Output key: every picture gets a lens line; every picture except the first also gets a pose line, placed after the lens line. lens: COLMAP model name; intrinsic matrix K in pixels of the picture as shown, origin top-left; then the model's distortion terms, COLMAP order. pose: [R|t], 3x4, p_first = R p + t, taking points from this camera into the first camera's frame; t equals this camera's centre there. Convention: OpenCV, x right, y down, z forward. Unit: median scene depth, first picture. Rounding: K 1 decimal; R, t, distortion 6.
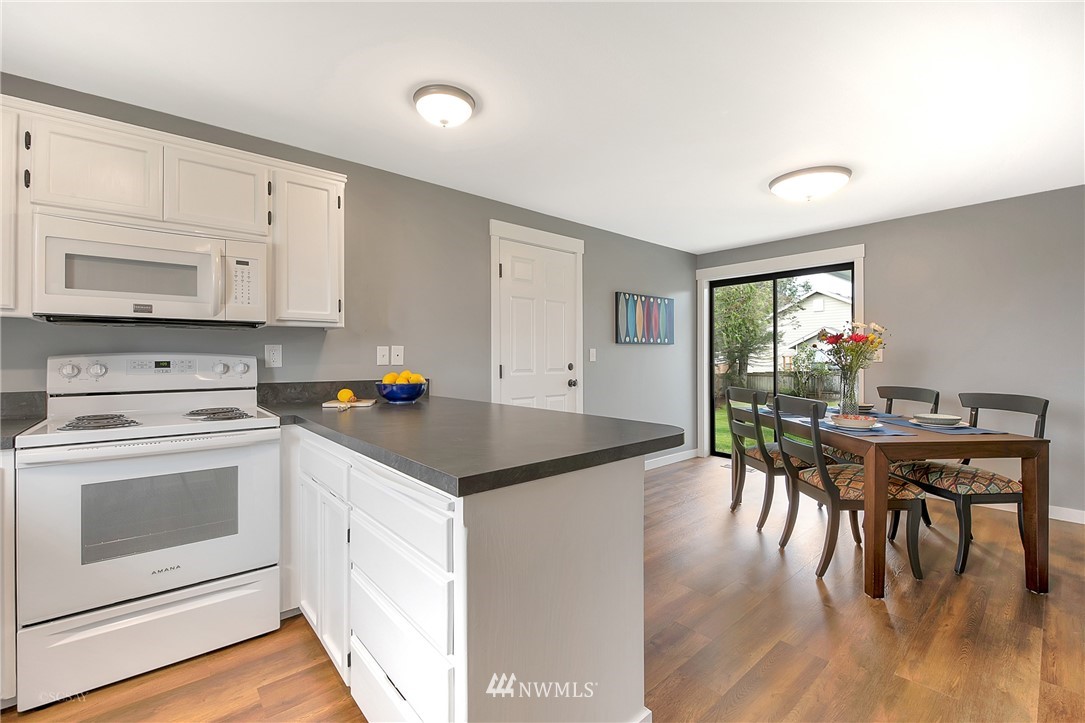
lens RADIAL K [[462.3, 0, 542.3], [0, 462.3, 355.6], [0, 0, 1]] dist [-0.015055, -0.000920]
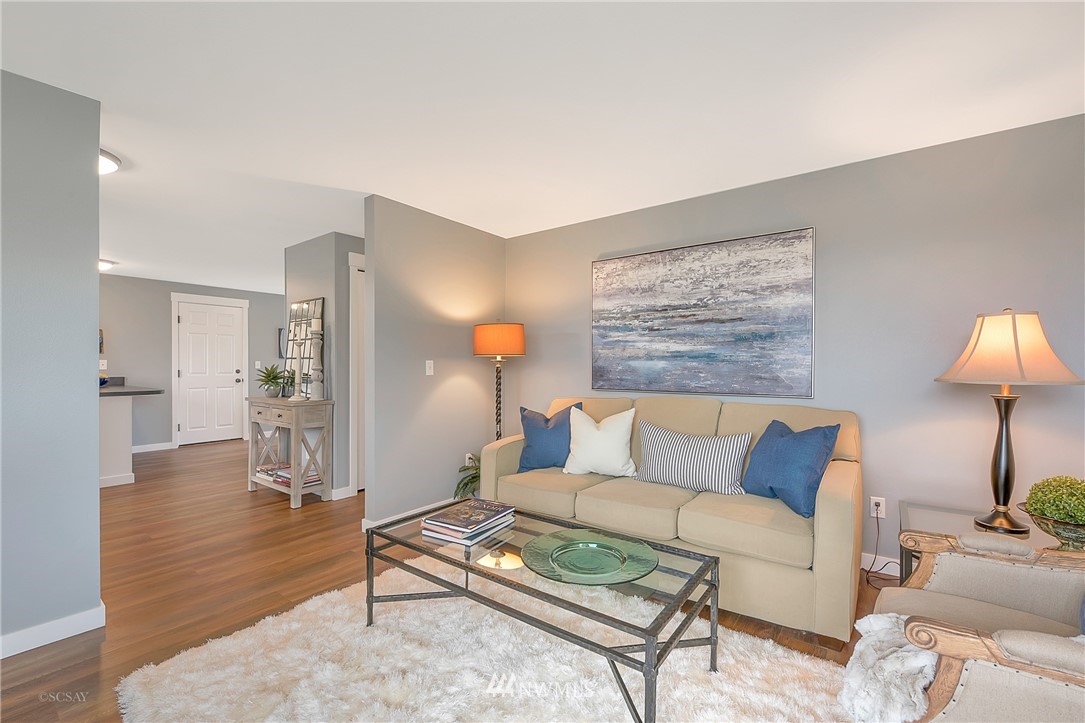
lens RADIAL K [[462.3, 0, 540.1], [0, 462.3, 368.1], [0, 0, 1]] dist [-0.015055, -0.000920]
pose [[0.978962, 0.005350, 0.203971, 1.377027], [-0.007570, 0.999920, 0.010106, -0.024553], [-0.203900, -0.011437, 0.978925, -1.589167]]
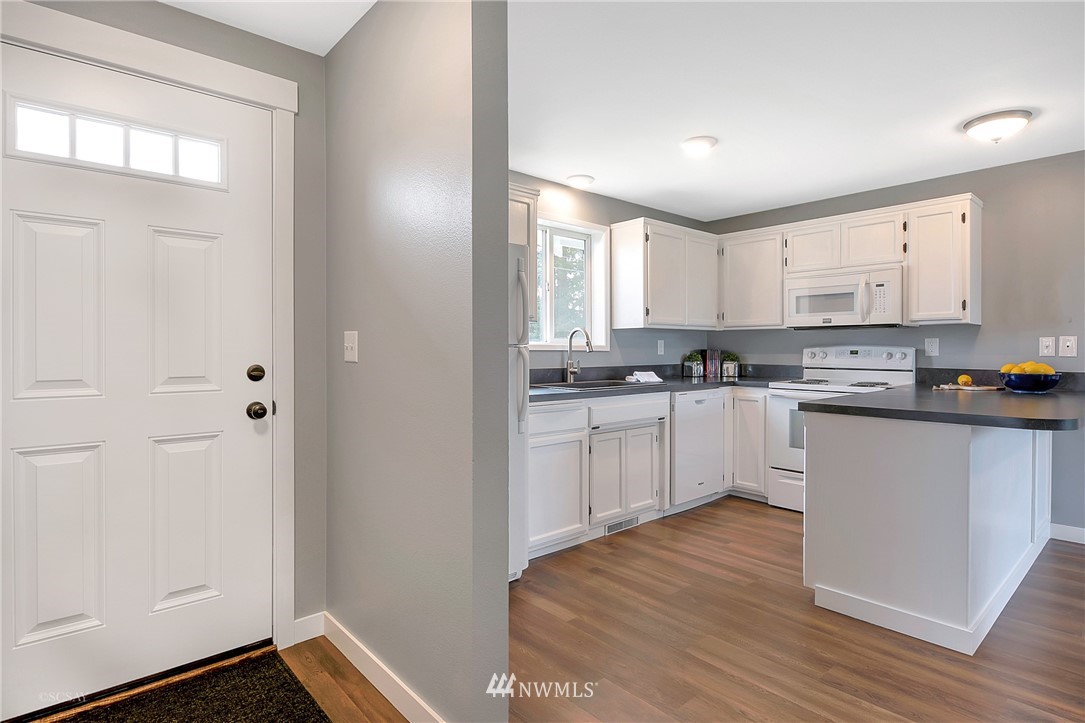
lens RADIAL K [[566.6, 0, 538.9], [0, 566.6, 351.8], [0, 0, 1]] dist [-0.006319, 0.000217]
pose [[0.011492, 0.011786, -0.999864, 1.003975], [0.006734, 0.999907, 0.011864, -0.012070], [0.999911, -0.006869, 0.011412, -0.116196]]
